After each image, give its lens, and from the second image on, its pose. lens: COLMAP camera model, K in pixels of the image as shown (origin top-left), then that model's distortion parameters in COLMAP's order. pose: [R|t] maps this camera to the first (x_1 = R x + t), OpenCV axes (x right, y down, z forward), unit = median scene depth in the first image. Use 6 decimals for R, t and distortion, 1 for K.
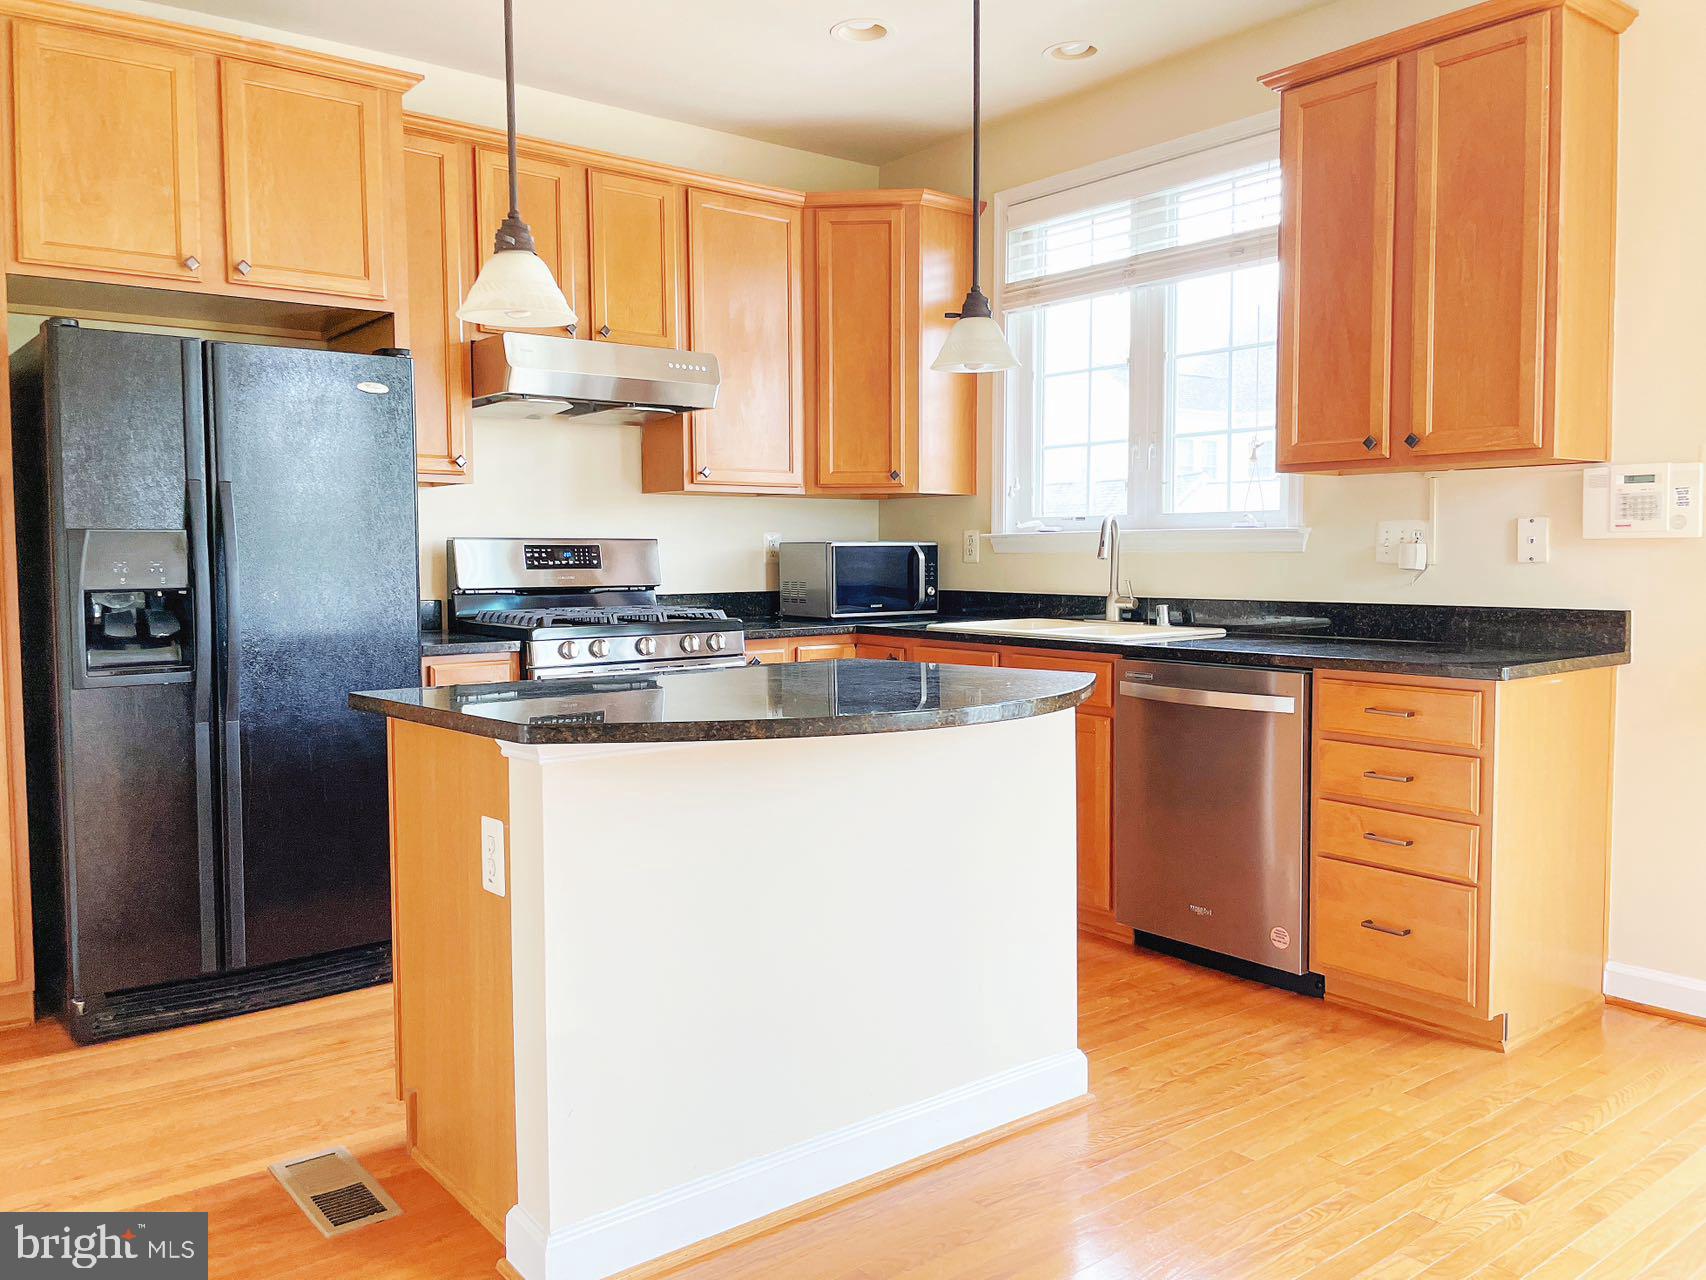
lens RADIAL K [[1342.3, 0, 832.9], [0, 1342.3, 619.1], [0, 0, 1]] dist [0.069288, -0.097312]
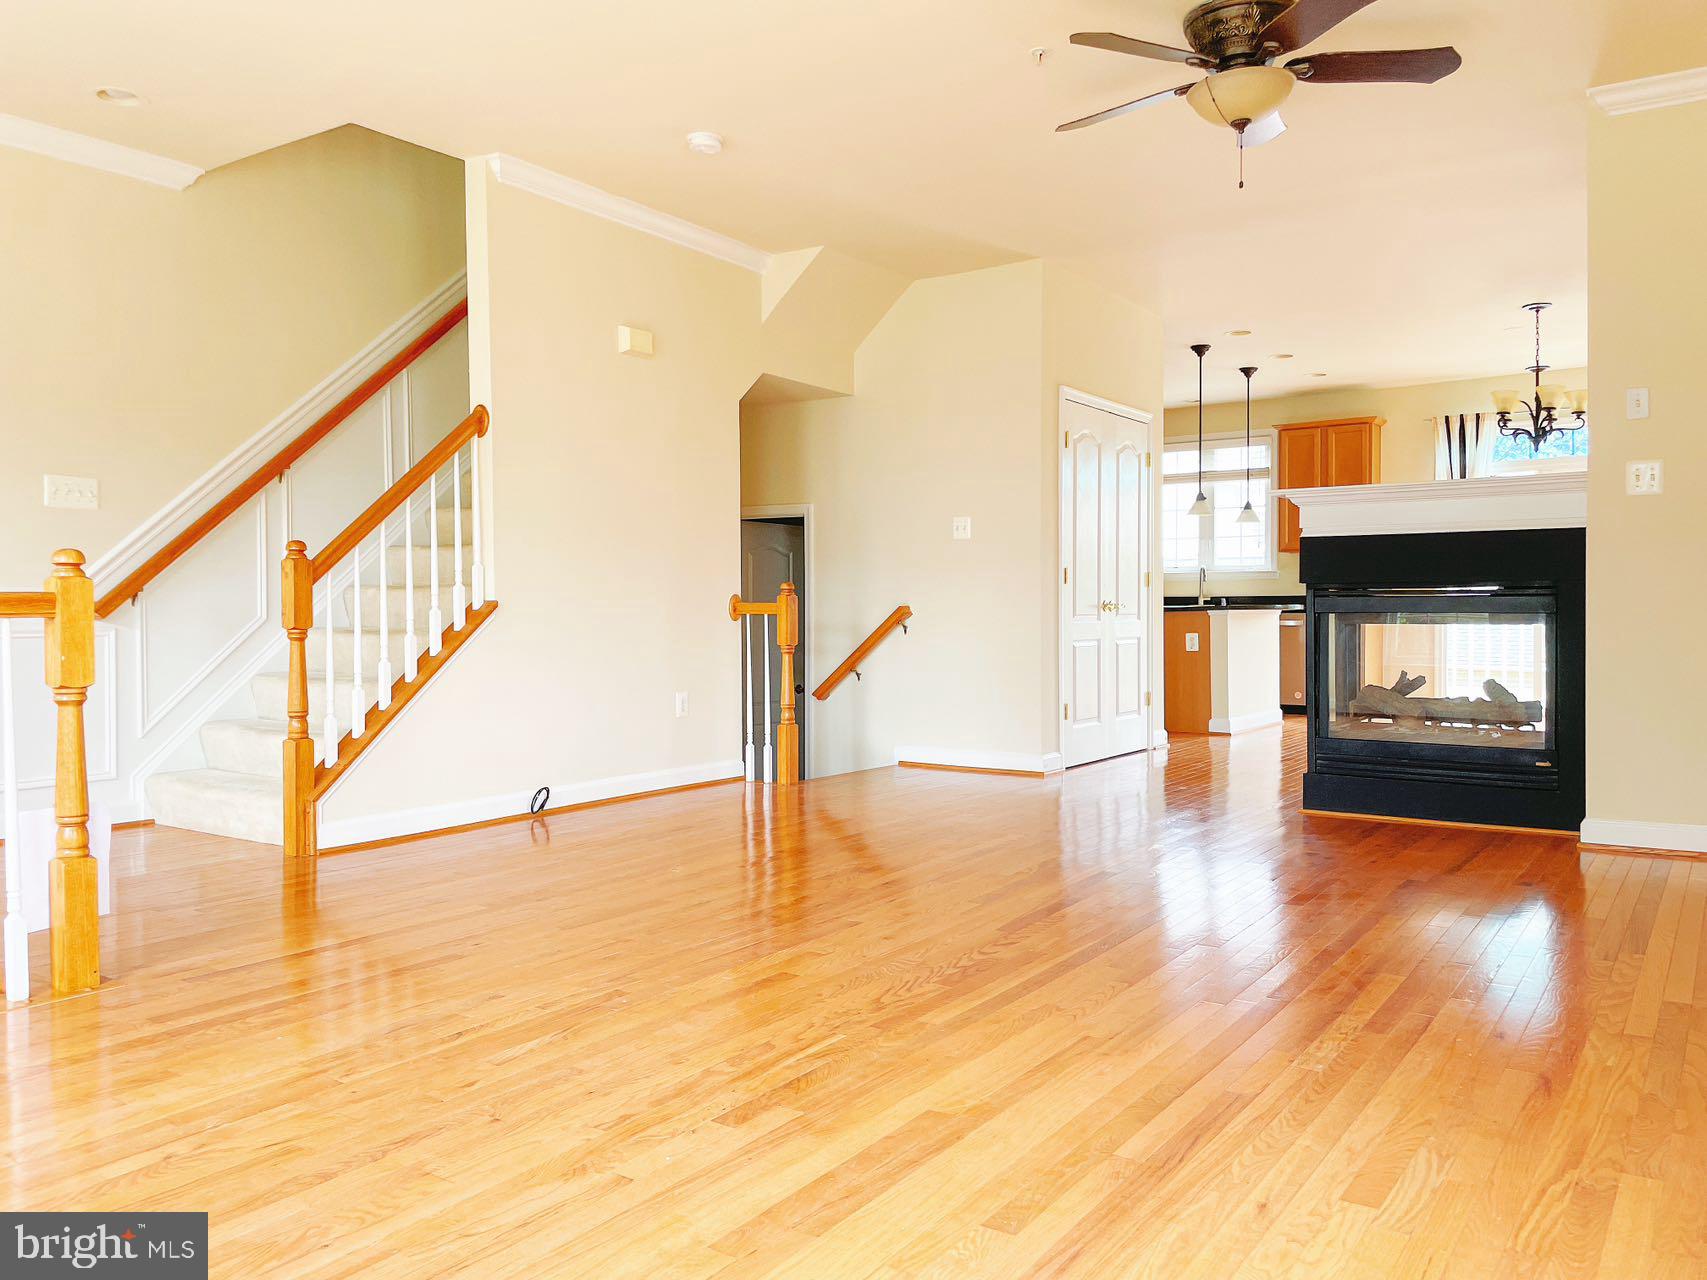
lens RADIAL K [[1281.6, 0, 853.5], [0, 1281.6, 640.0], [0, 0, 1]] dist [0.005100, 0.001258]
pose [[0.954741, -0.004301, 0.297408, -1.270772], [0.014067, 0.999429, -0.030706, 0.144745], [-0.297106, 0.033500, 0.954257, -1.288106]]
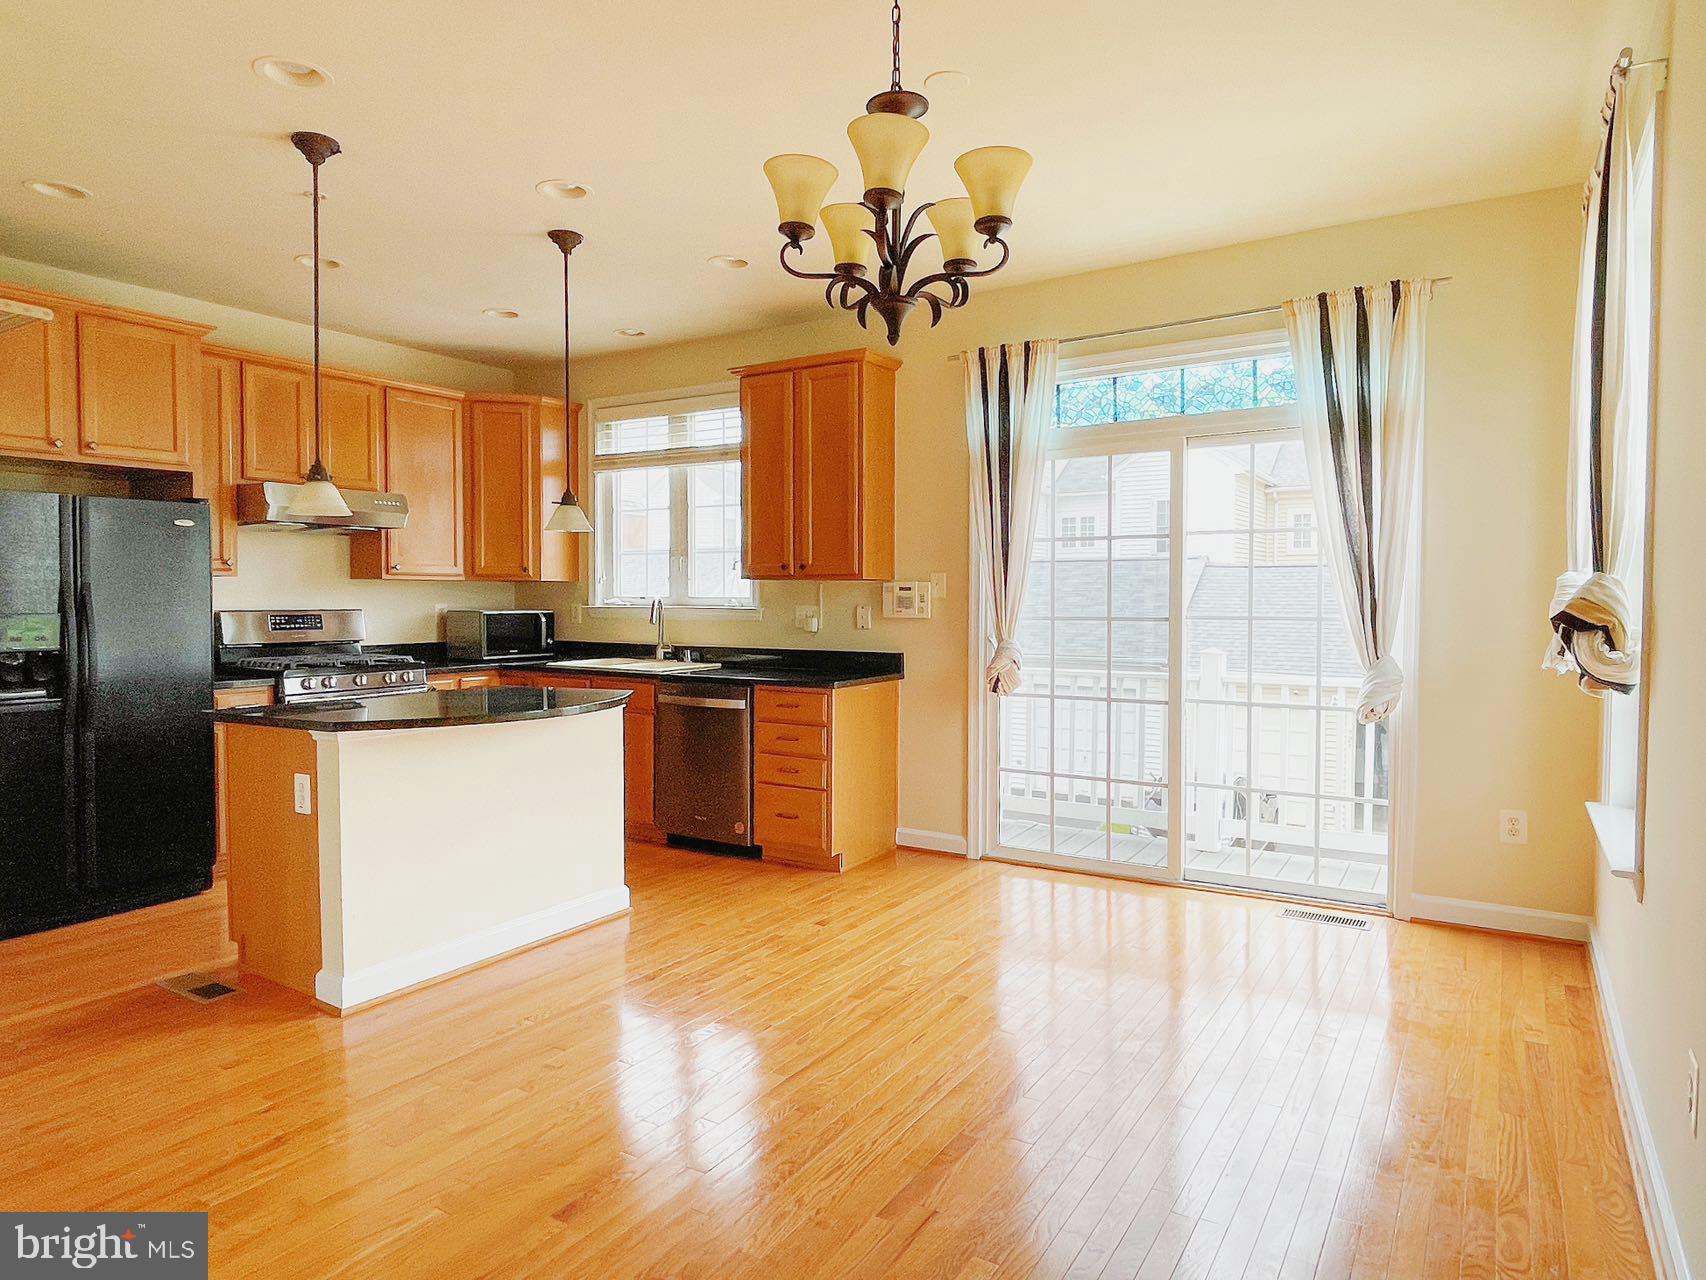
lens RADIAL K [[1029.6, 0, 855.0], [0, 1029.6, 628.4], [0, 0, 1]] dist [0.005517, -0.026473]
pose [[0.938174, -0.002998, 0.346150, -0.011773], [0.010460, 0.999751, -0.019691, -0.010453], [-0.346005, 0.022094, 0.937973, -0.328386]]
